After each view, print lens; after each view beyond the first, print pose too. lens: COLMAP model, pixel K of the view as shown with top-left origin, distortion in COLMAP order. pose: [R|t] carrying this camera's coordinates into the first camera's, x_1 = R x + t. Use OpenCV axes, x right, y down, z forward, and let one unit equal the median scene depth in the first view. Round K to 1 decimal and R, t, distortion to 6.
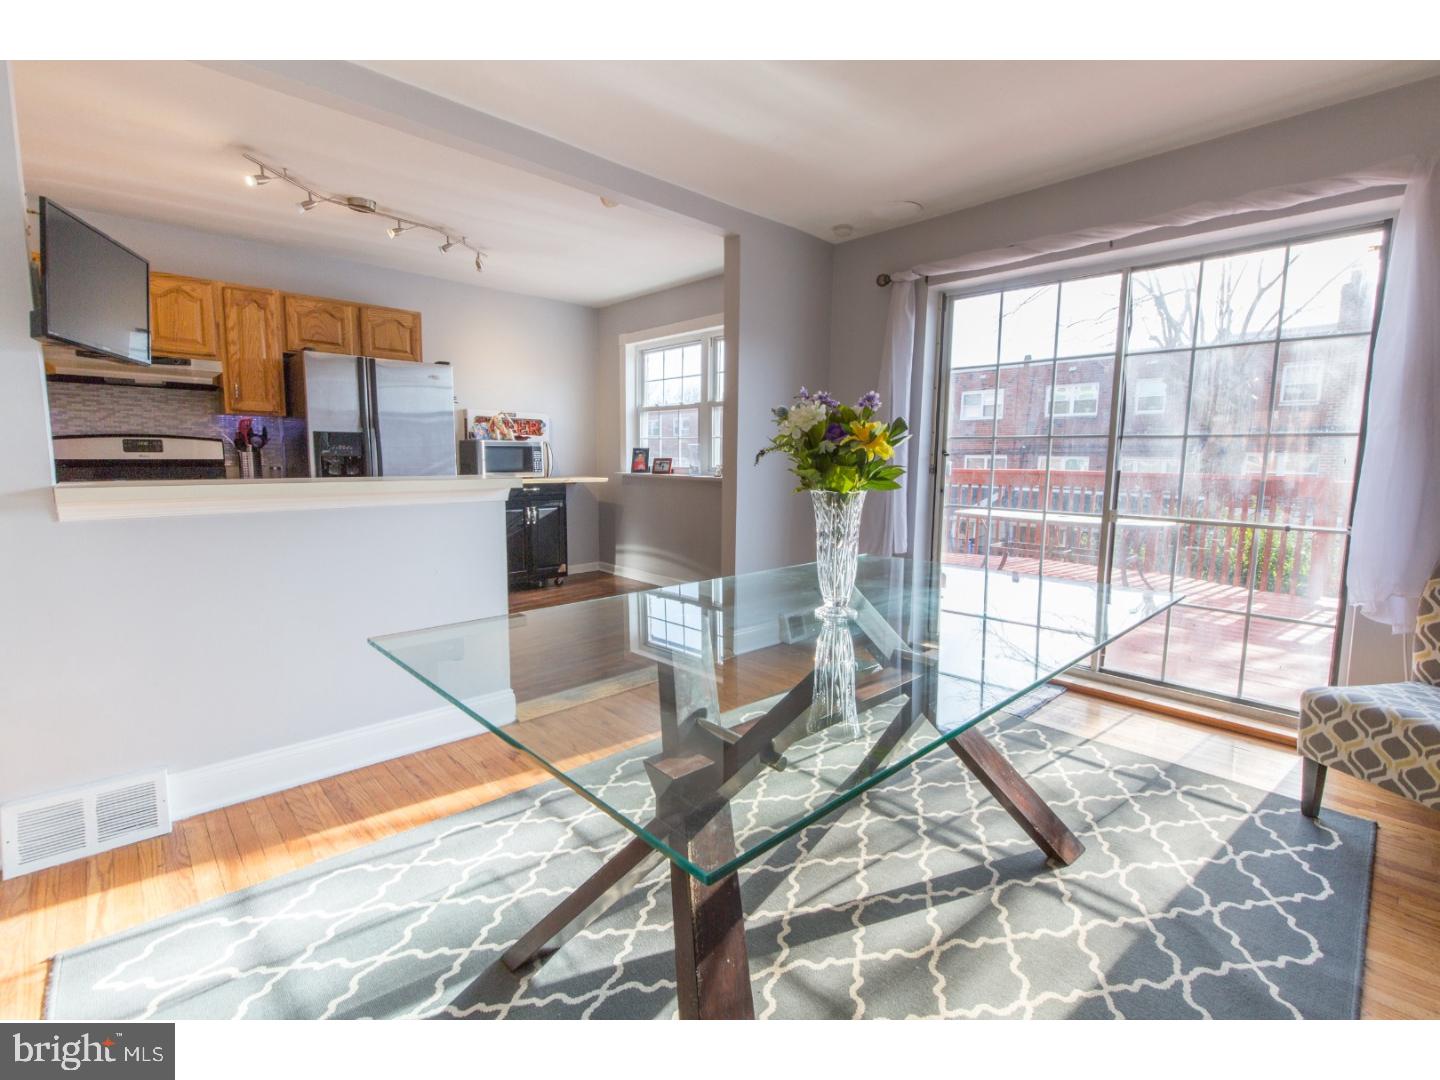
lens RADIAL K [[646.1, 0, 721.6], [0, 646.1, 531.9], [0, 0, 1]] dist [-0.000514, -0.001104]
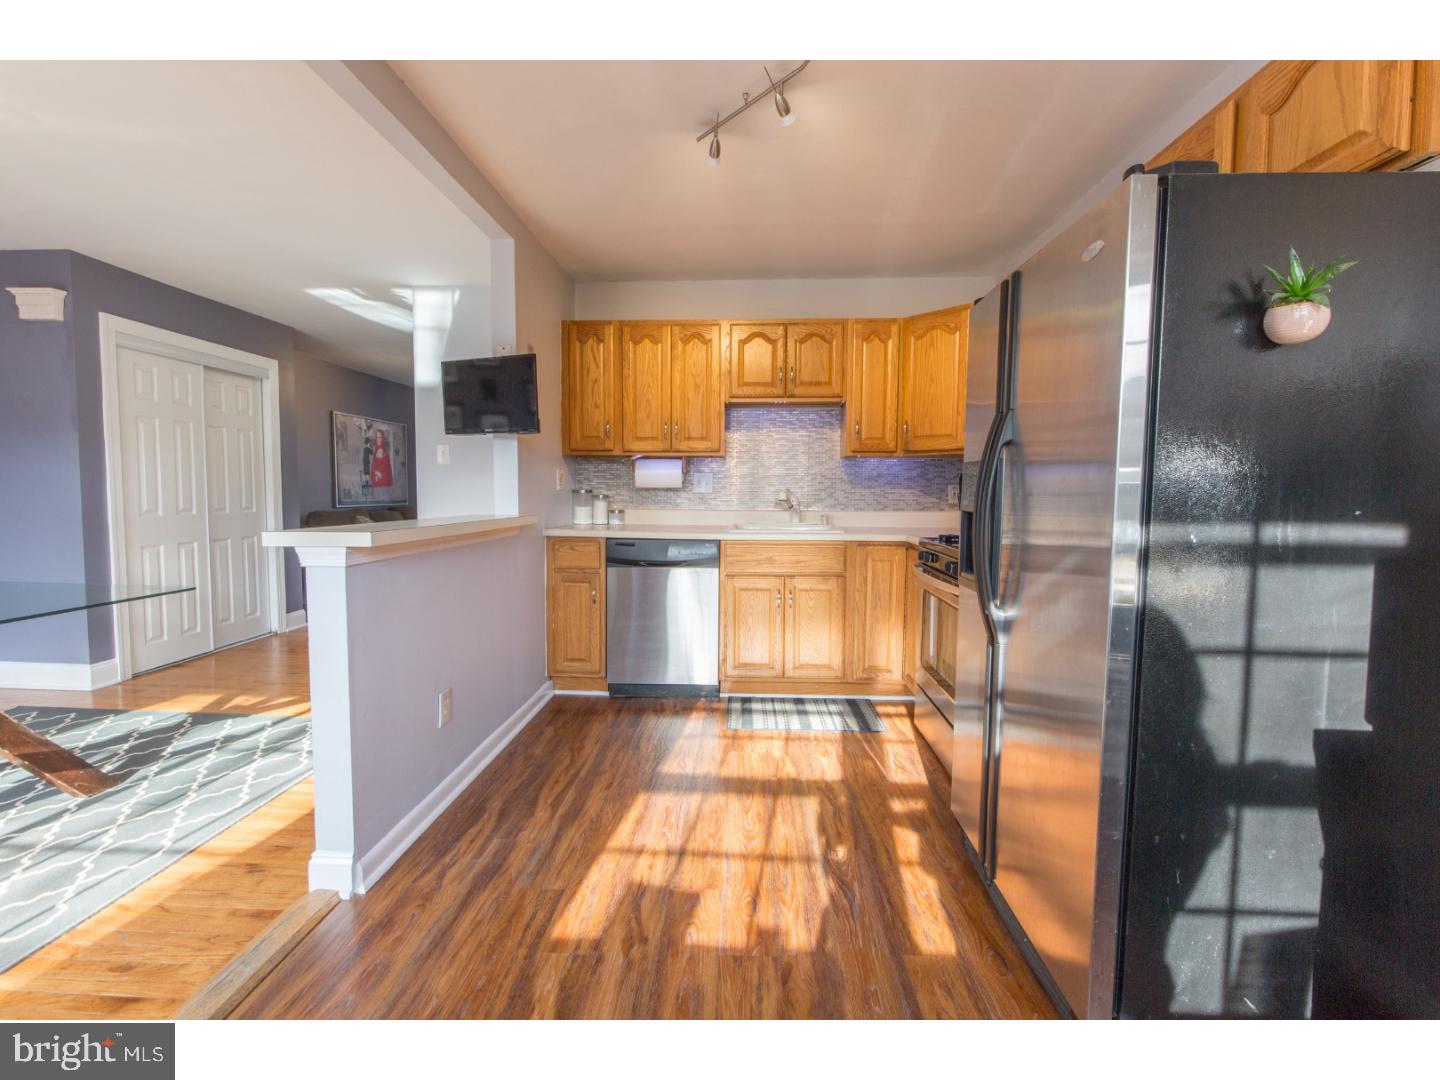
lens RADIAL K [[646.1, 0, 721.6], [0, 646.1, 531.9], [0, 0, 1]] dist [-0.000514, -0.001104]
pose [[-0.735629, 0.027727, -0.676817, -0.153687], [-0.096055, 0.984796, 0.144746, -0.166432], [0.670540, 0.171490, -0.721781, 1.322808]]
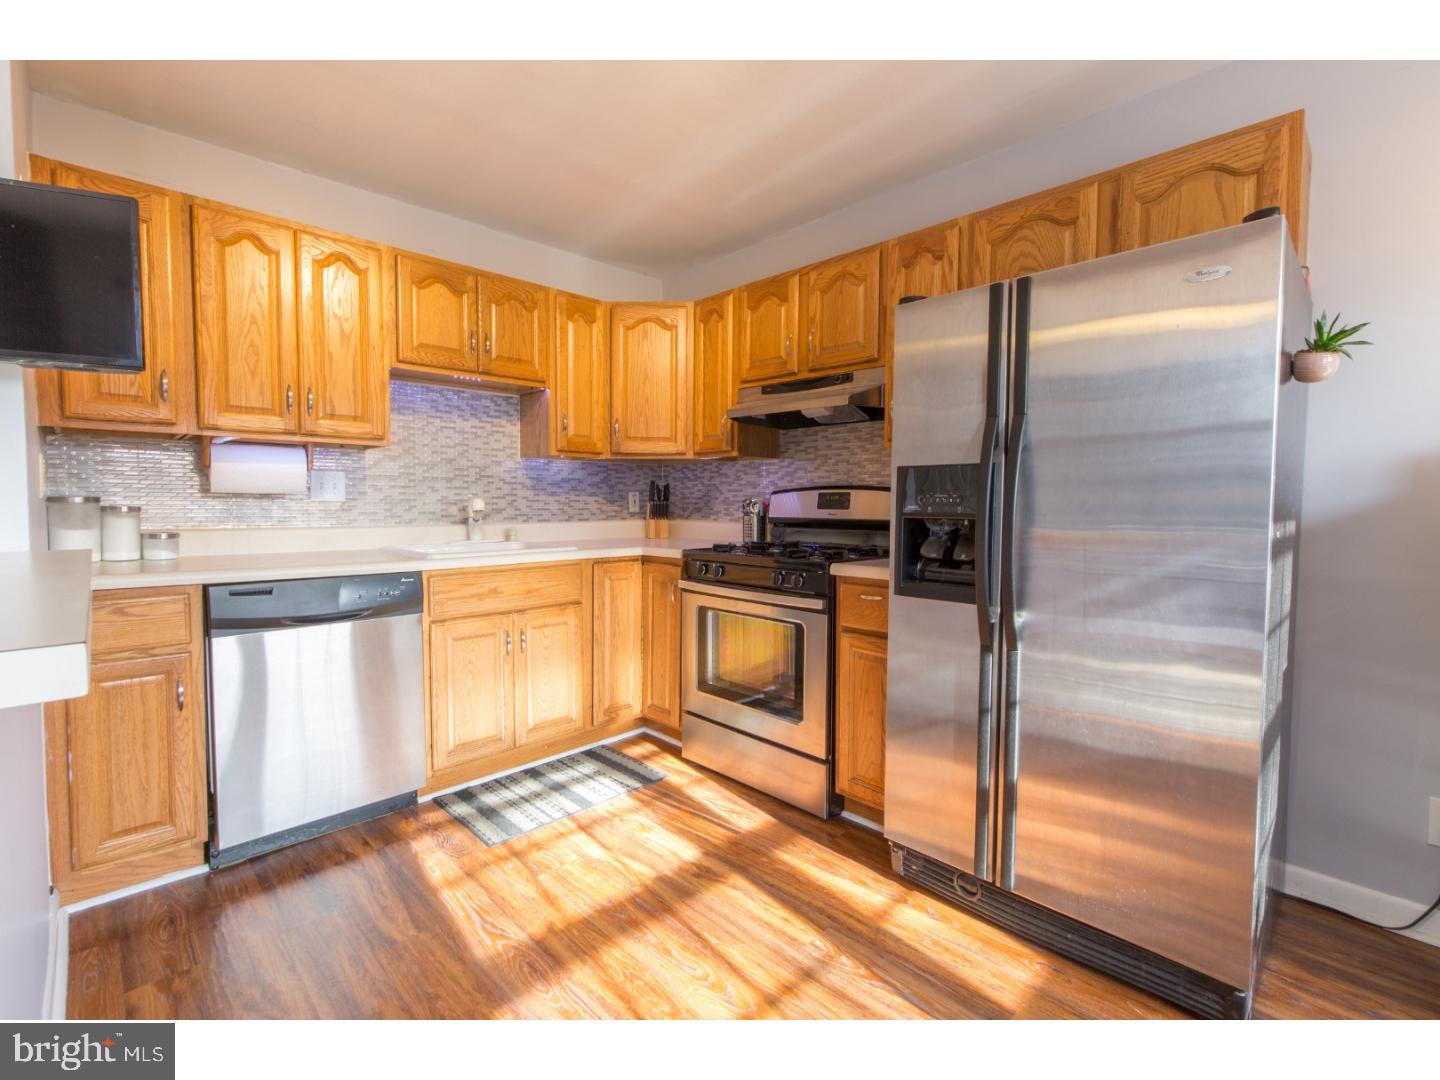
lens RADIAL K [[641.6, 0, 714.3], [0, 641.6, 529.5], [0, 0, 1]] dist [-0.008762, 0.000329]
pose [[0.003610, 0.029800, -0.999549, -0.162709], [-0.121480, 0.992166, 0.029141, -0.115918], [0.992587, 0.121320, 0.007202, 0.950693]]
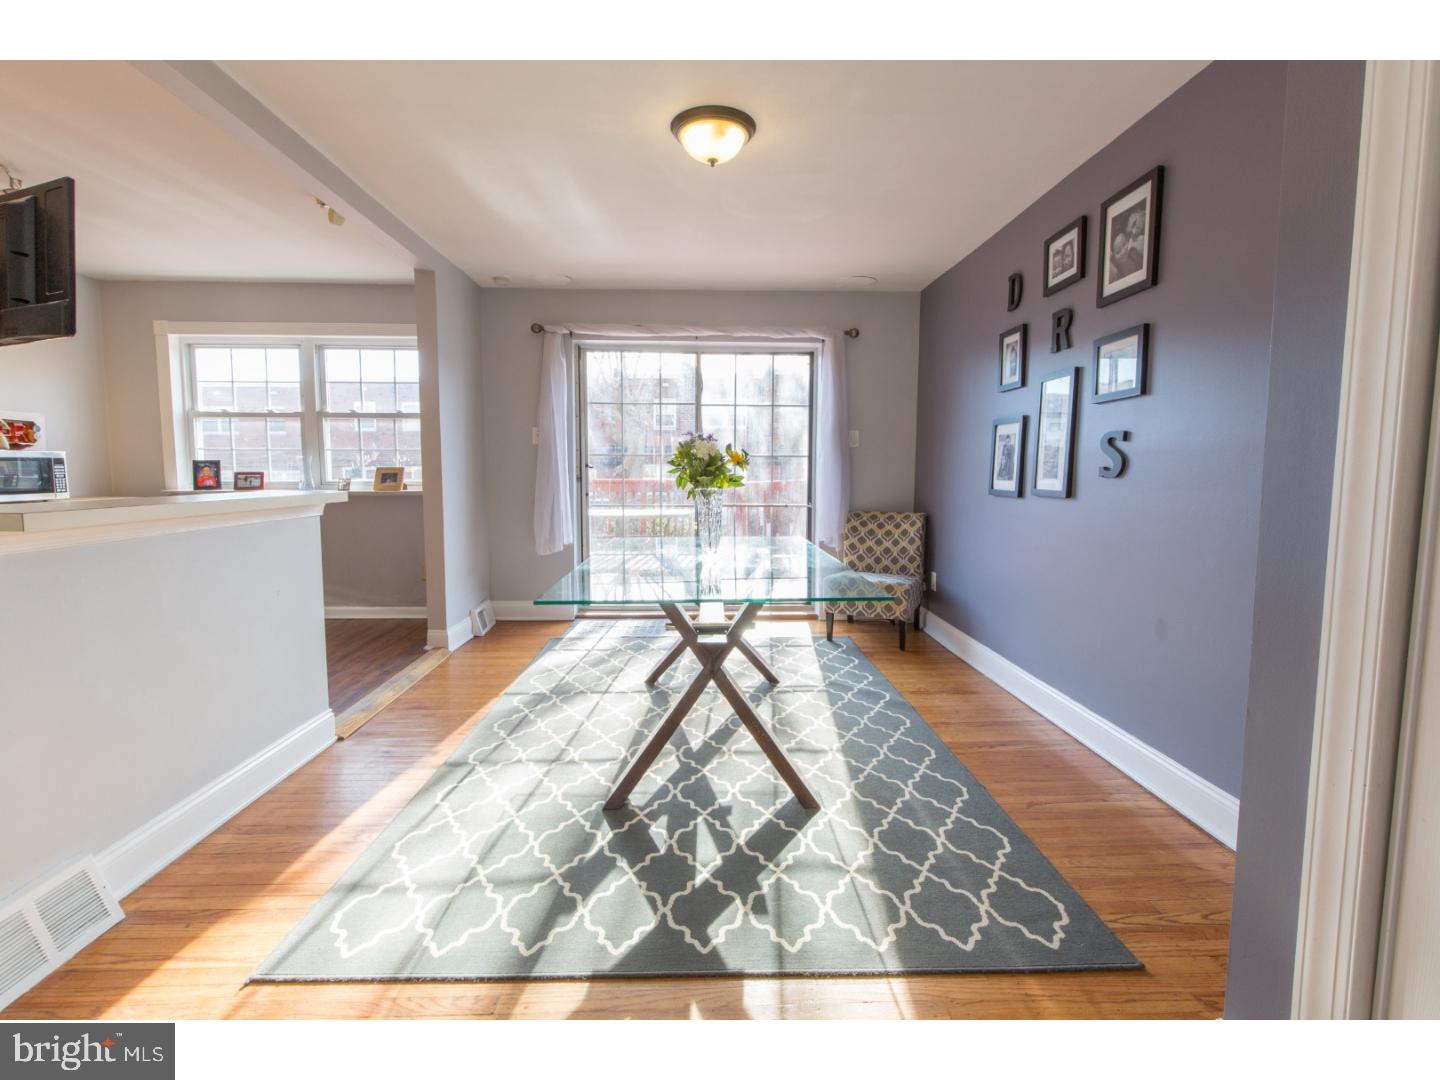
lens RADIAL K [[646.1, 0, 721.6], [0, 646.1, 531.9], [0, 0, 1]] dist [-0.000514, -0.001104]
pose [[0.669475, -0.078856, 0.738637, -0.497220], [0.090649, 0.995591, 0.024127, 0.006180], [-0.737283, 0.050804, 0.673671, -0.095656]]
